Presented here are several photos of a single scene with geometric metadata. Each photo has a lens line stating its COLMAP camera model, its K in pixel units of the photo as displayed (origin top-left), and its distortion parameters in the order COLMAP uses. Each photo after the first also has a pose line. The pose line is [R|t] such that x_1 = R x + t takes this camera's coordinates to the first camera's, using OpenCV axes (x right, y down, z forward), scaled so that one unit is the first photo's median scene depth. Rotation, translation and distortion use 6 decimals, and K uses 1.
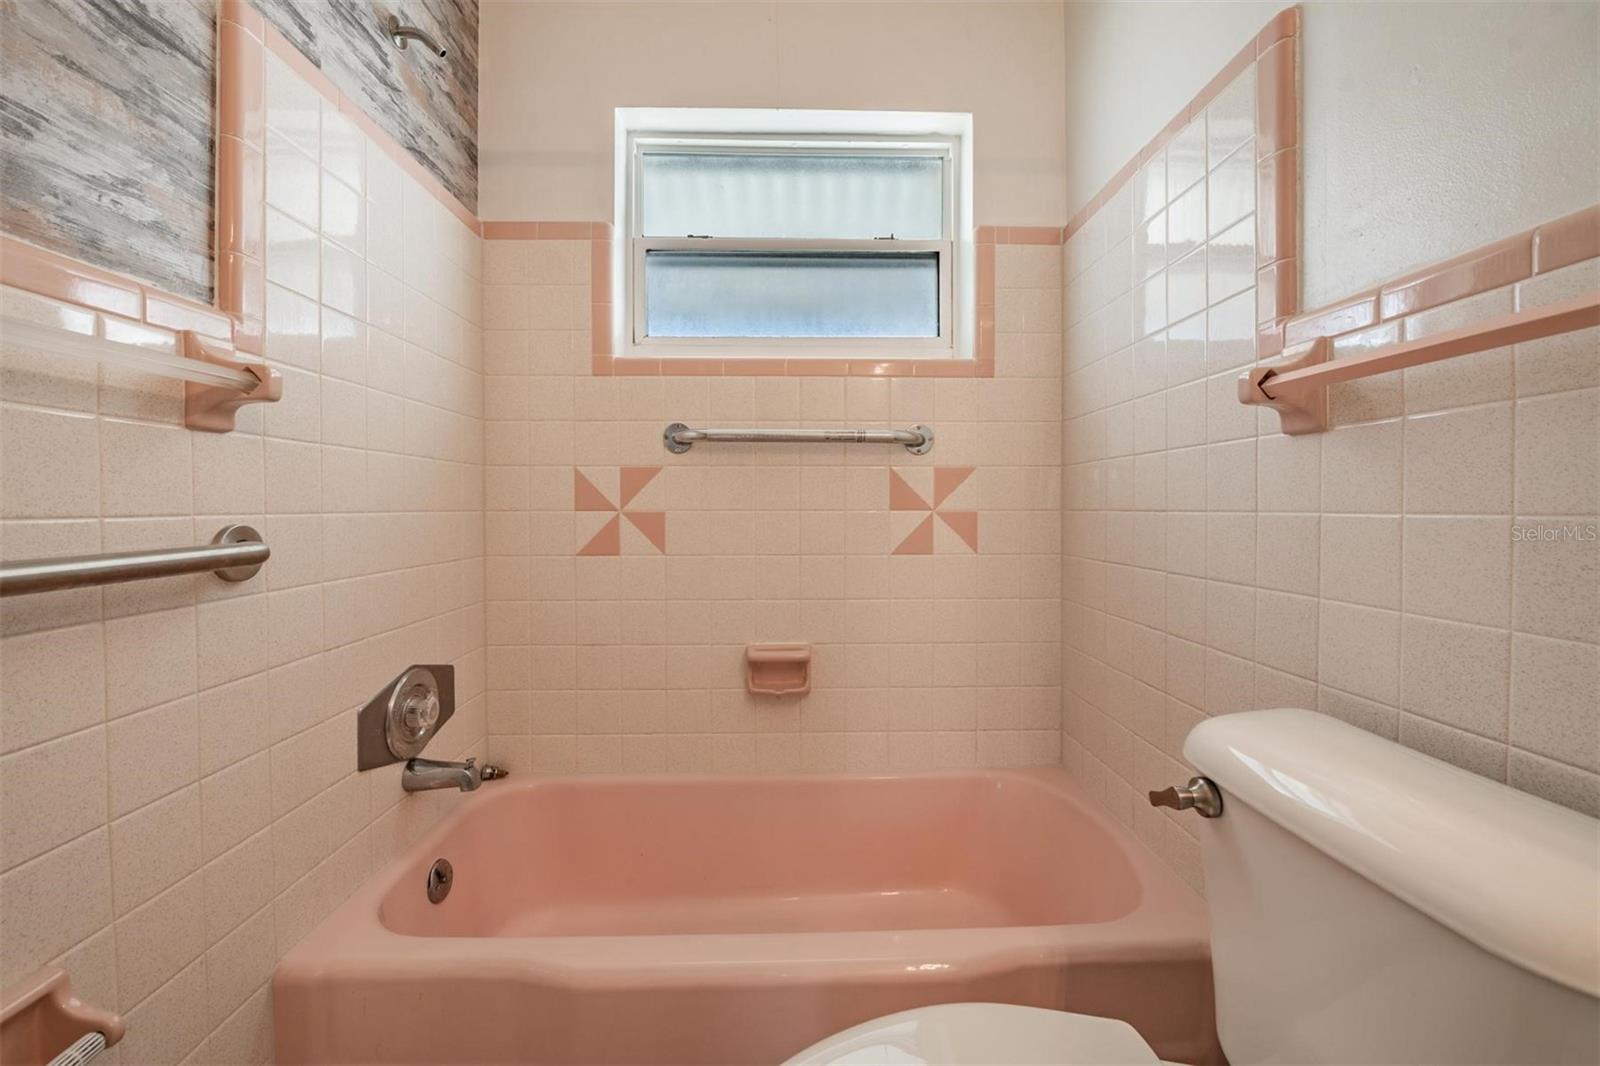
lens RADIAL K [[633.6, 0, 799.4], [0, 633.6, 515.6], [0, 0, 1]] dist [-0.002110, -0.008510]
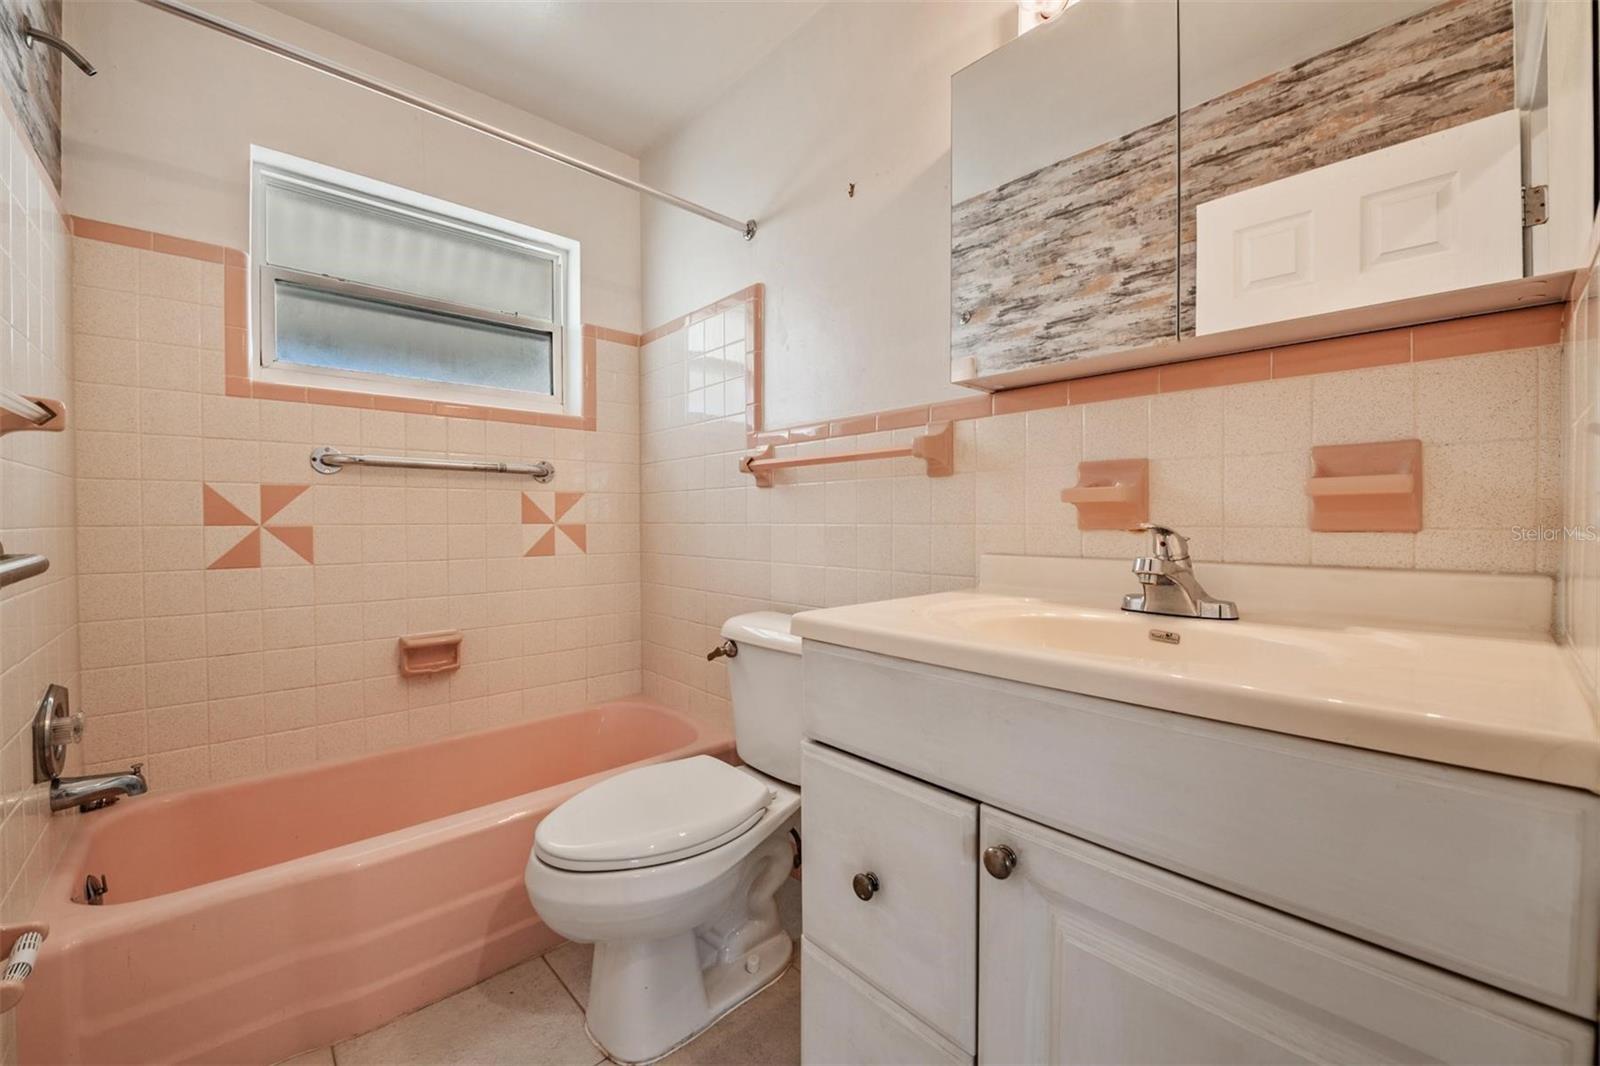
lens RADIAL K [[633.6, 0, 799.4], [0, 633.6, 515.6], [0, 0, 1]] dist [-0.002110, -0.008510]
pose [[0.755723, 0.003003, 0.654885, -0.292512], [0.010604, 0.999802, -0.016822, 0.003154], [-0.654806, 0.019658, 0.755542, -0.394805]]
